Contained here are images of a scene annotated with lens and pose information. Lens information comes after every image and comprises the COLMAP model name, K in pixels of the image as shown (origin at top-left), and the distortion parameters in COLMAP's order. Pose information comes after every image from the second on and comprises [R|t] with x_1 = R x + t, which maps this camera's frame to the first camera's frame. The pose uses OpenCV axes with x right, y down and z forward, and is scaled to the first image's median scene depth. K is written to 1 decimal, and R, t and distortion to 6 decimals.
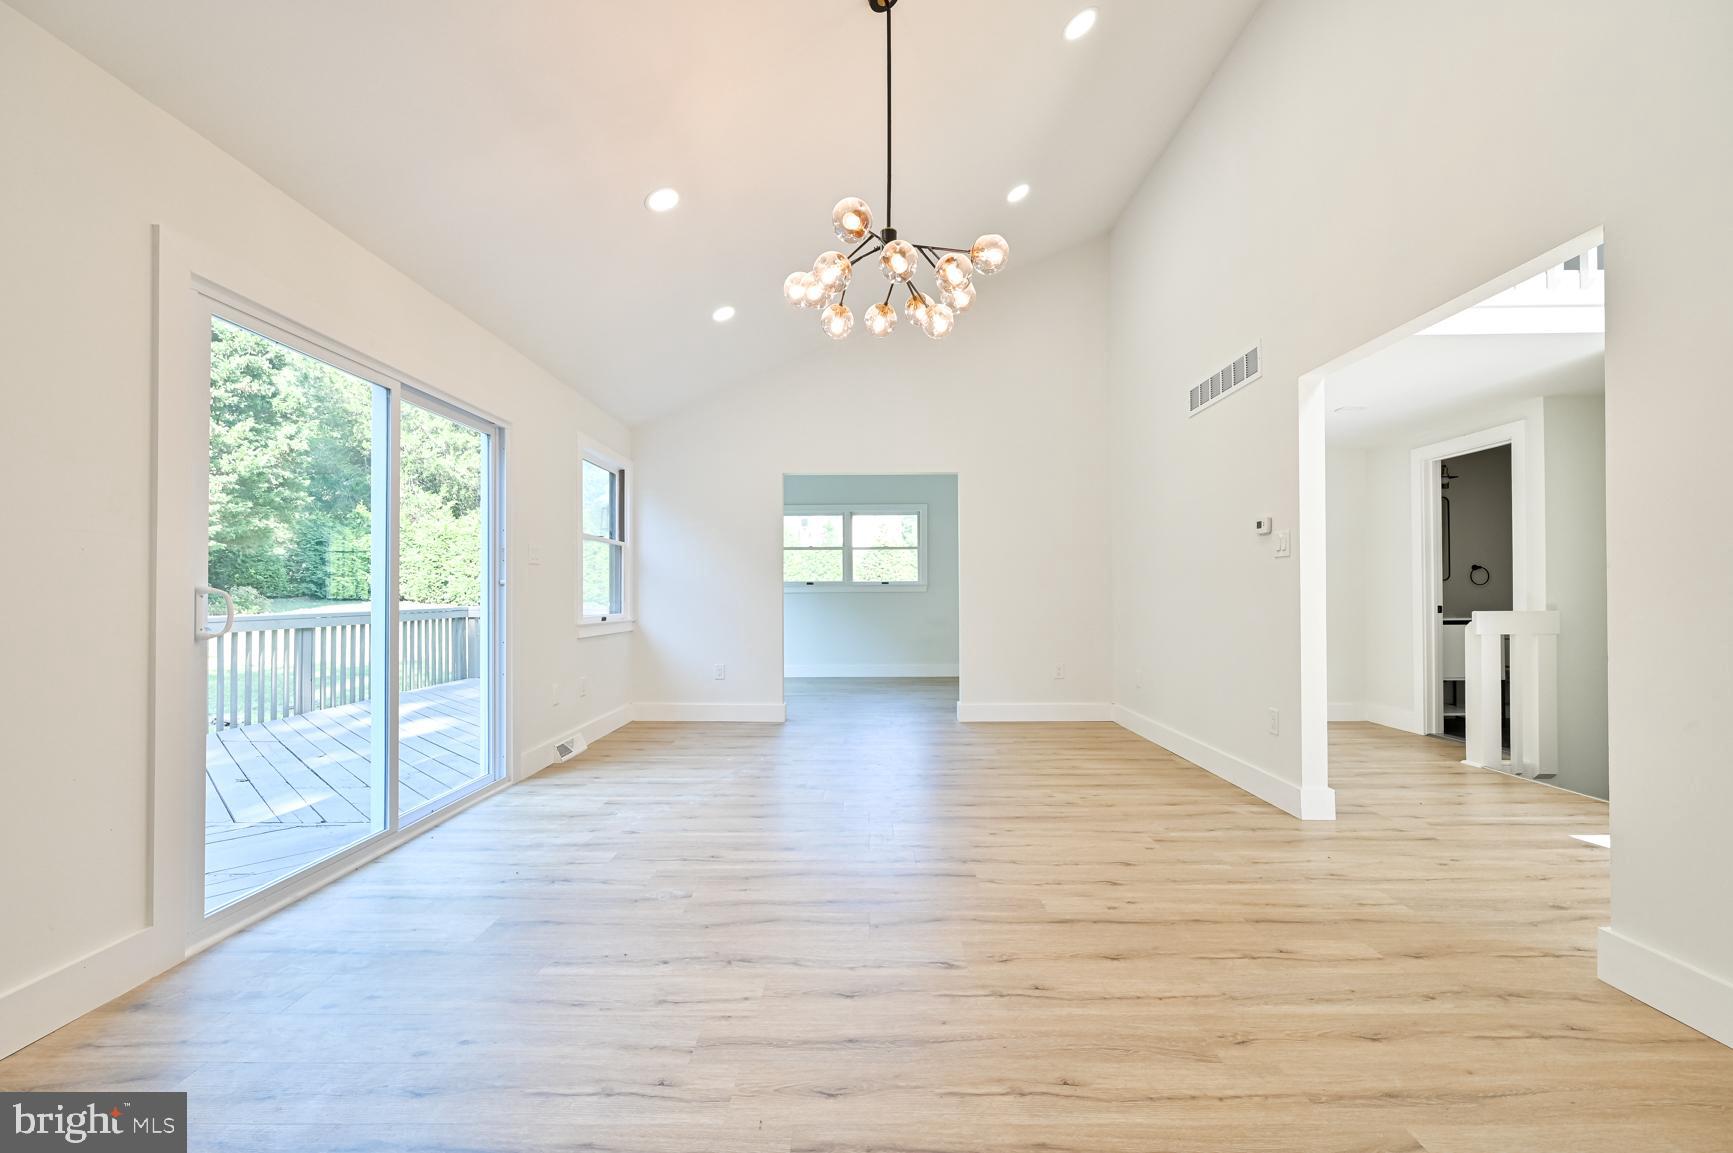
lens RADIAL K [[693.5, 0, 878.5], [0, 693.5, 577.6], [0, 0, 1]] dist [0.001624, 0.000218]
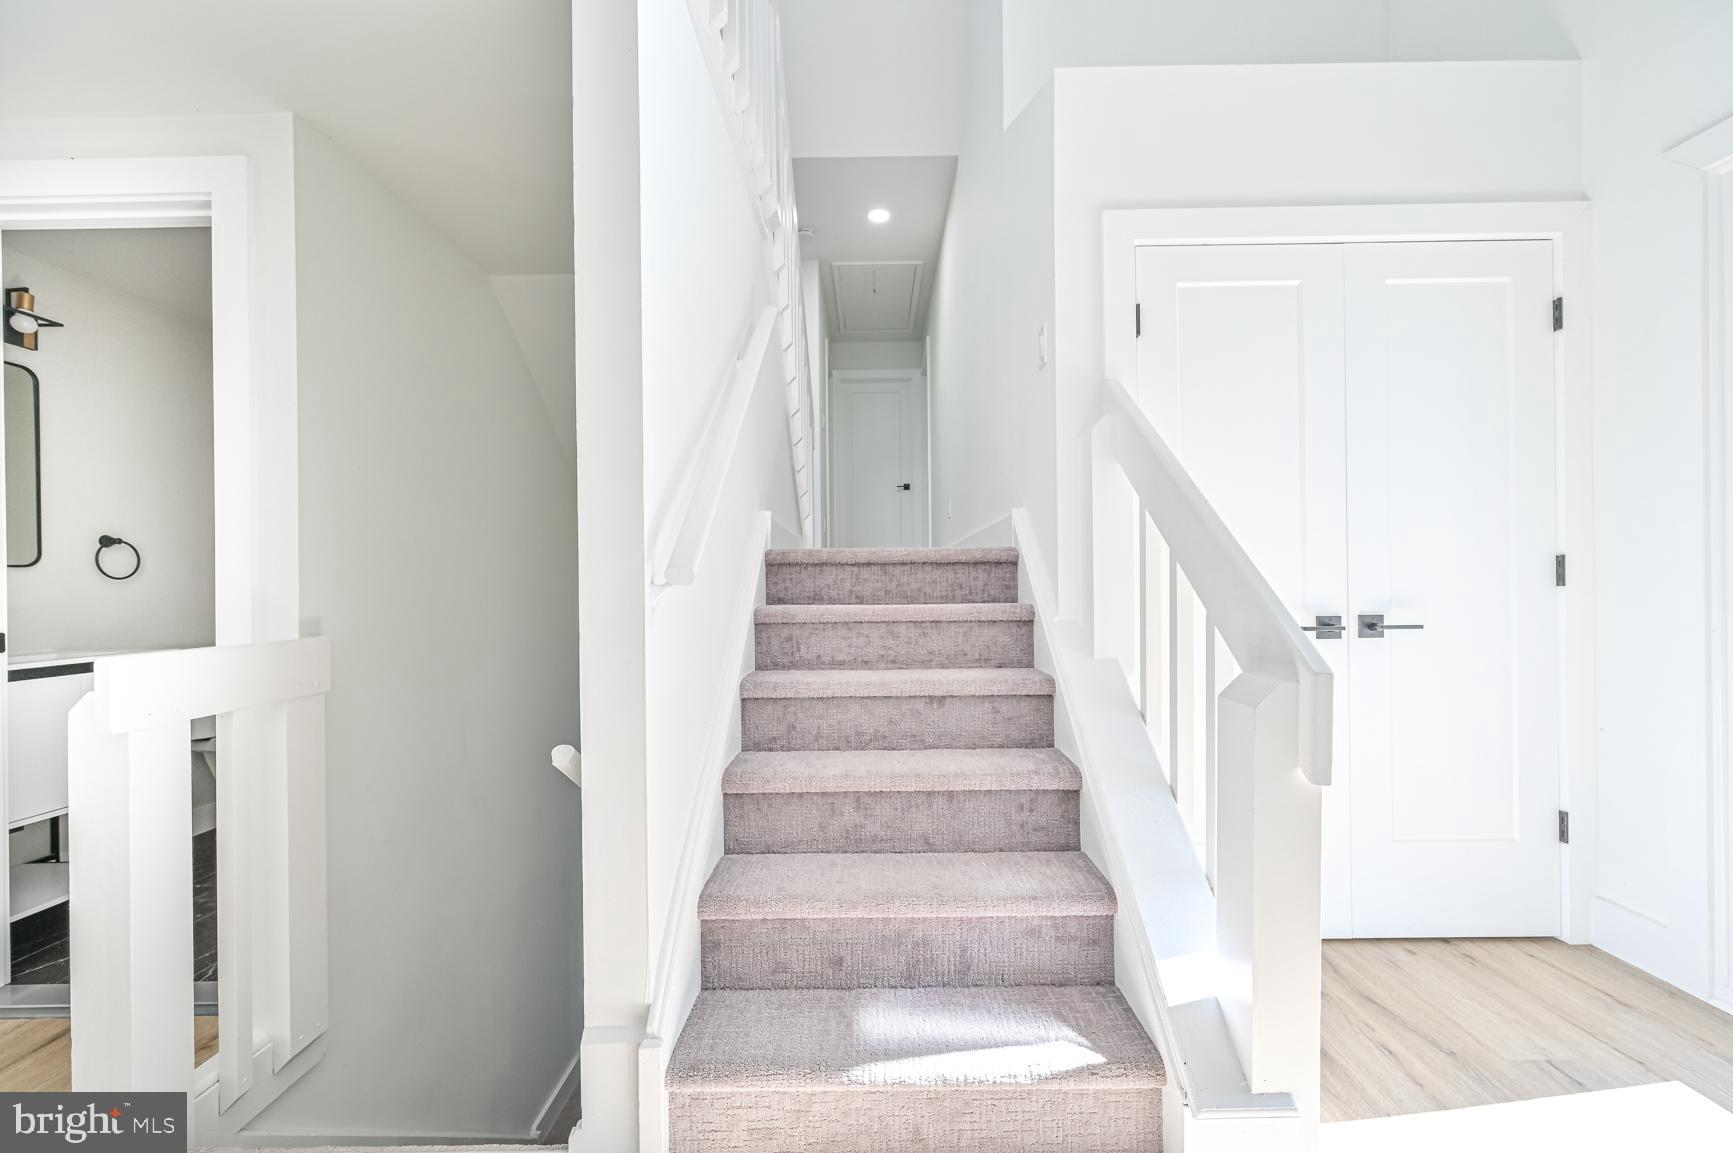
lens RADIAL K [[693.5, 0, 861.0], [0, 693.5, 577.0], [0, 0, 1]] dist [0.001624, 0.000218]
pose [[0.009954, 0.018425, 0.999781, 0.705981], [-0.010844, 0.999773, -0.018317, 0.017729], [-0.999892, -0.010659, 0.010151, 0.860030]]
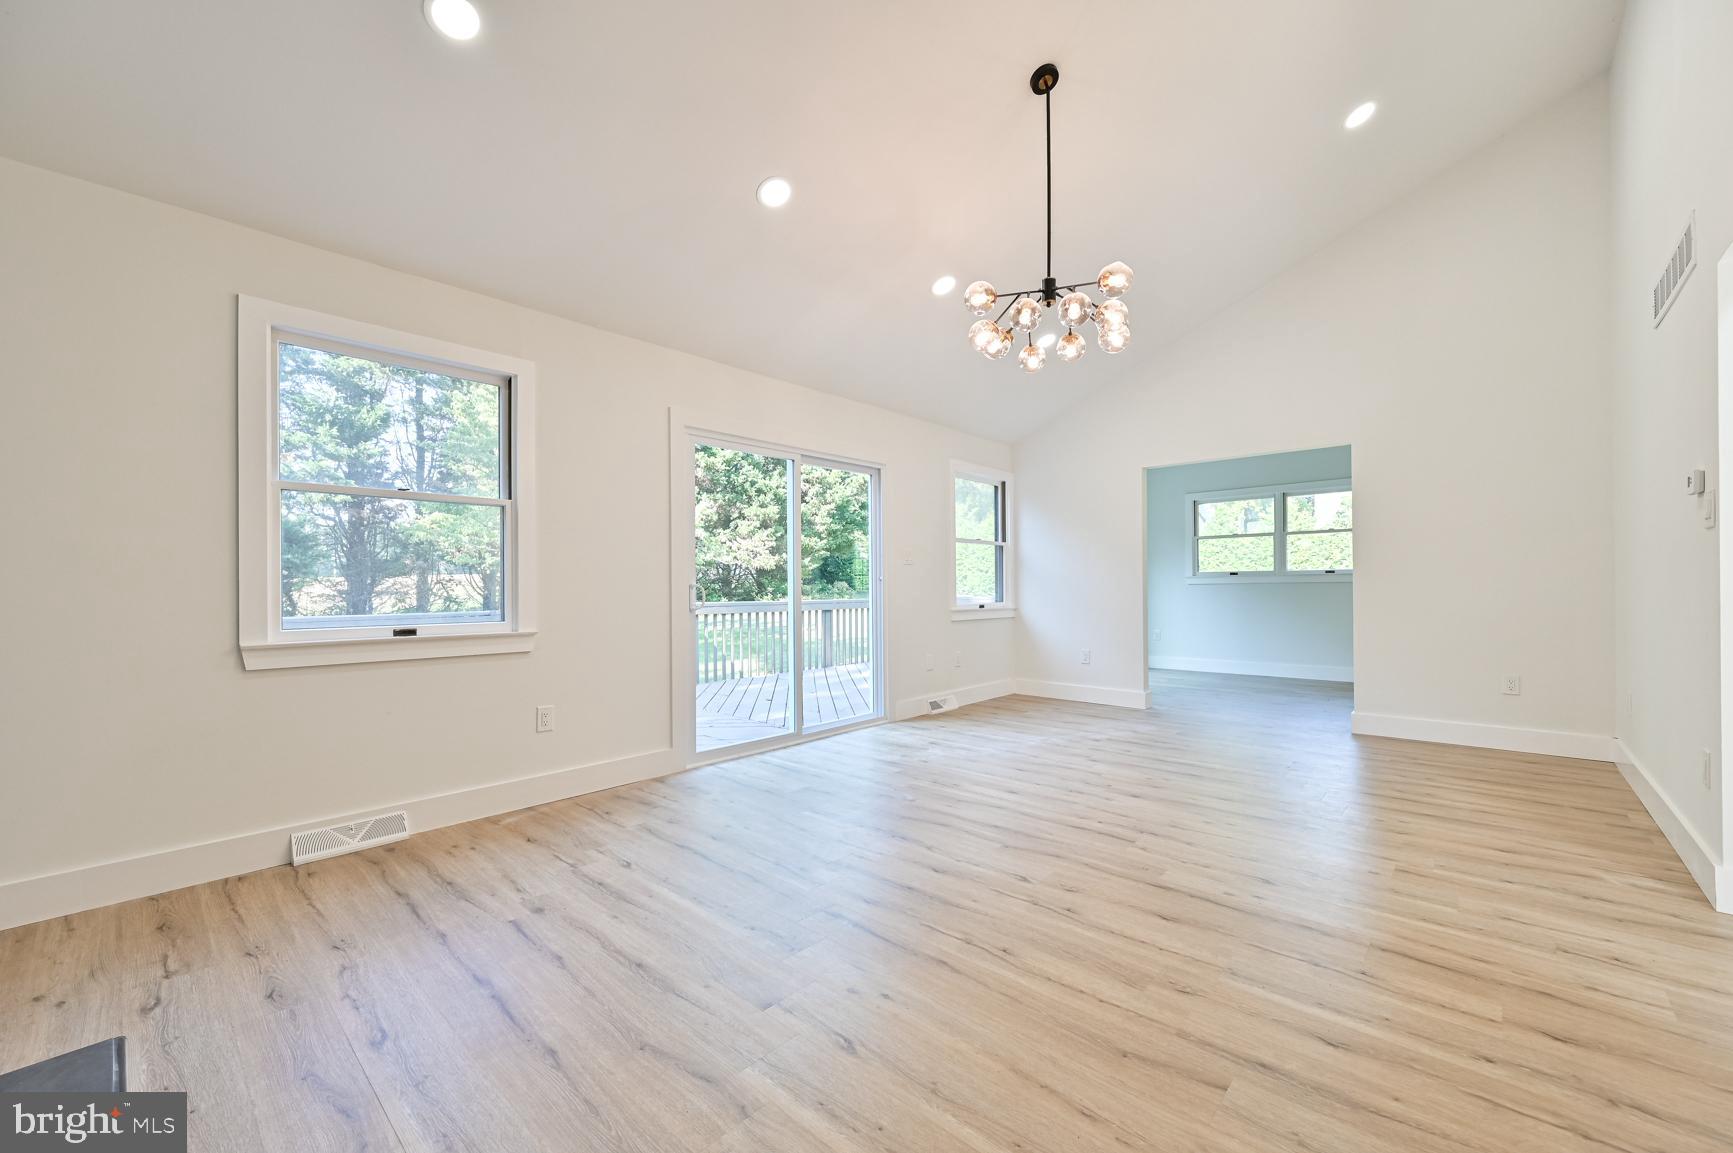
lens RADIAL K [[693.5, 0, 861.8], [0, 693.5, 582.7], [0, 0, 1]] dist [0.001624, 0.000218]
pose [[0.734796, -0.007755, -0.678244, 0.448660], [0.021245, 0.999707, 0.011586, -0.002635], [0.677956, -0.022923, 0.734745, -0.072267]]
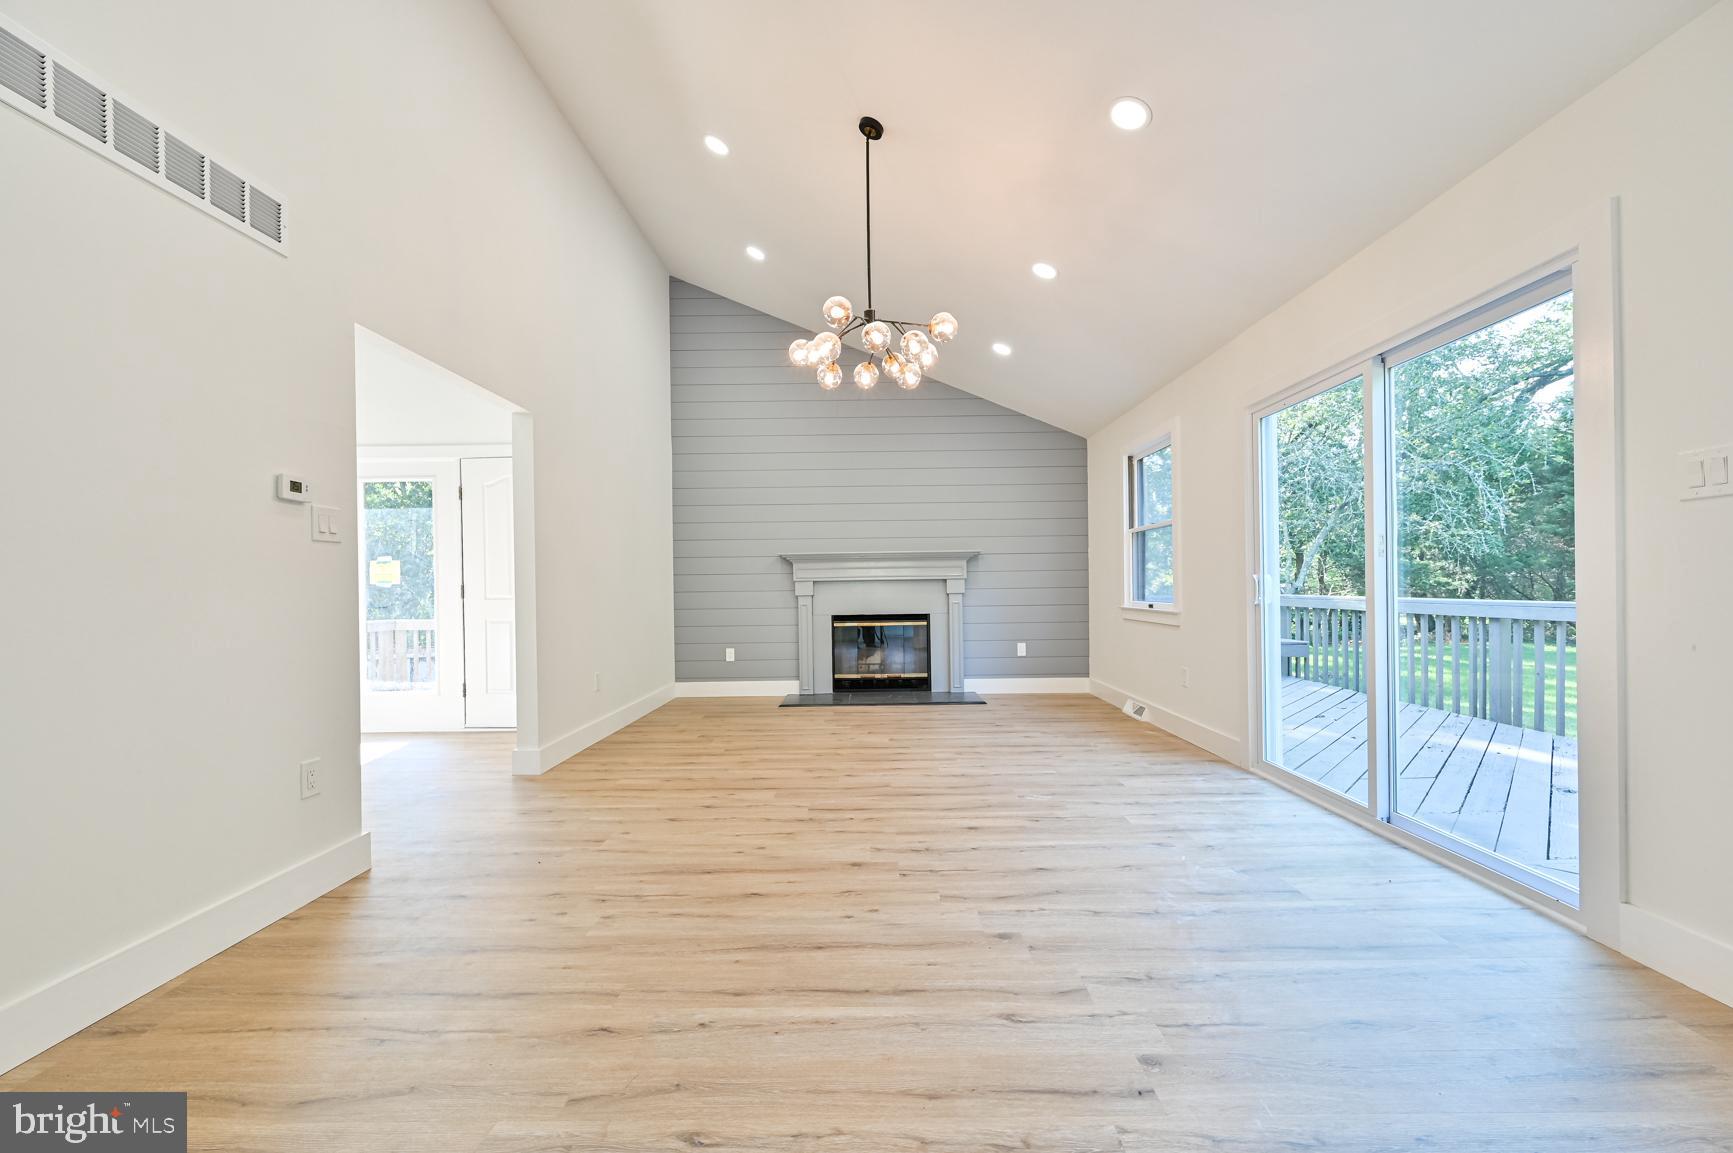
lens RADIAL K [[693.5, 0, 869.4], [0, 693.5, 583.0], [0, 0, 1]] dist [0.001624, 0.000218]
pose [[-0.999682, 0.016328, 0.019199, -0.000595], [0.015770, 0.999458, -0.028891, 0.044718], [-0.019660, -0.028579, -0.999398, 1.782442]]
